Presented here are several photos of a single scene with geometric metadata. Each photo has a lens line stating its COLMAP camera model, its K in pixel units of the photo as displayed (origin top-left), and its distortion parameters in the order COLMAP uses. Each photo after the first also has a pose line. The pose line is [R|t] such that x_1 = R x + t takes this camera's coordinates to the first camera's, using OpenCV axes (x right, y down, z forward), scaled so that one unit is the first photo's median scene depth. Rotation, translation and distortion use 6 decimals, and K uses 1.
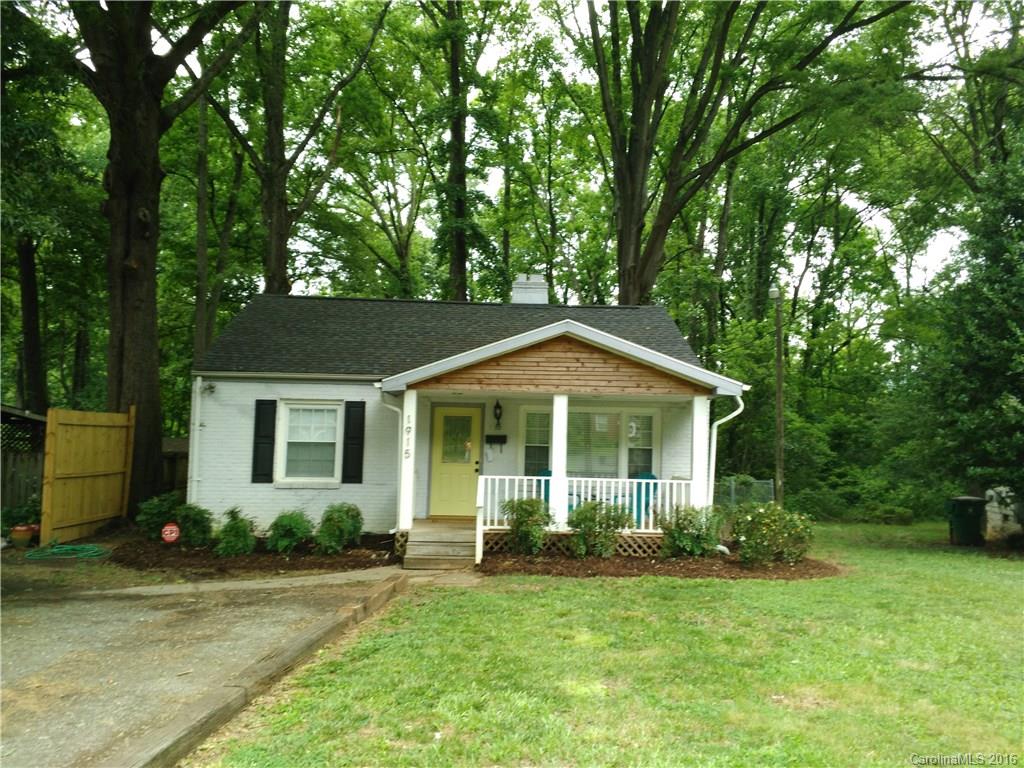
lens RADIAL K [[931.0, 0, 543.7], [0, 931.0, 378.6], [0, 0, 1]] dist [0.115284, -0.002638]
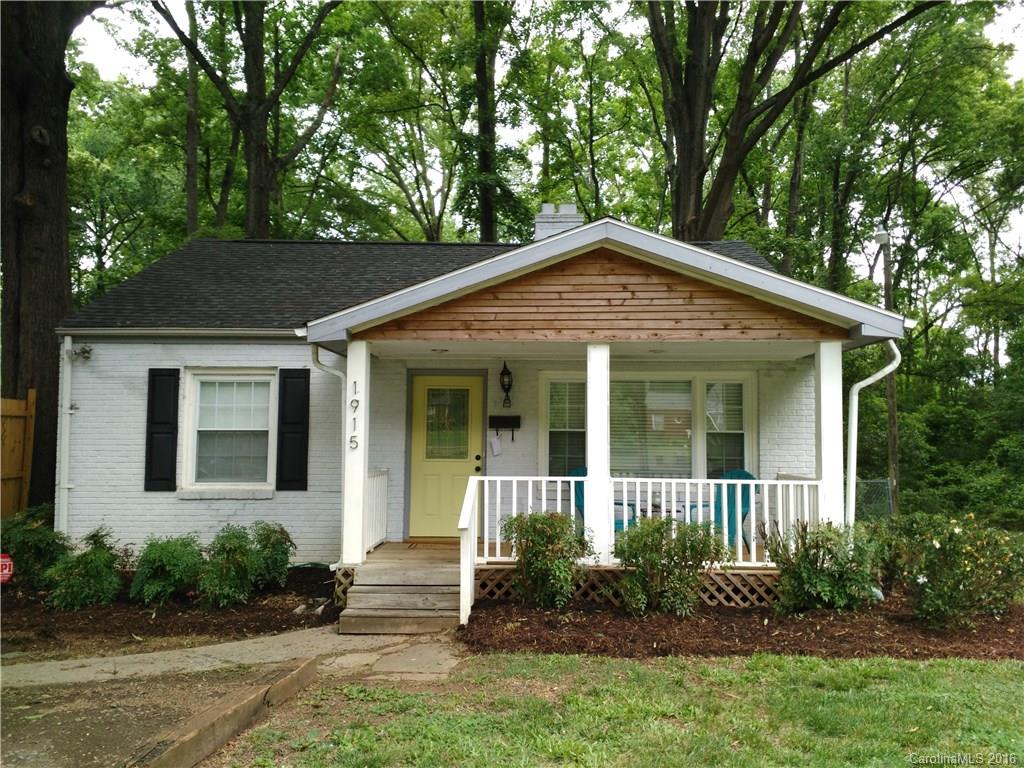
lens RADIAL K [[847.7, 0, 512.0], [0, 847.7, 384.0], [0, 0, 1]] dist [0.117682, -0.229240]
pose [[0.994478, -0.024730, -0.101994, 0.017945], [0.023837, 0.999666, -0.009968, 0.047548], [0.102206, 0.007482, 0.994735, 0.427248]]
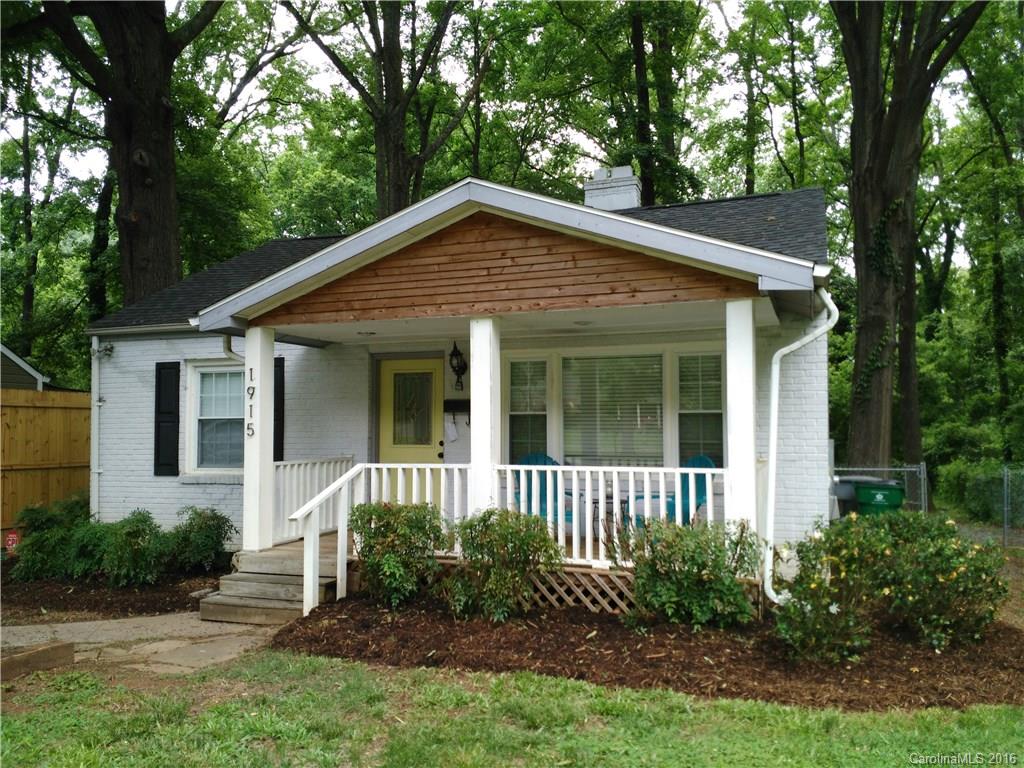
lens RADIAL K [[840.3, 0, 565.5], [0, 840.3, 385.7], [0, 0, 1]] dist [0.117558, -0.159839]
pose [[0.901335, -0.049423, -0.430295, 0.279933], [0.053019, 0.998587, -0.003638, 0.061875], [0.429866, -0.019535, 0.902681, 0.555581]]
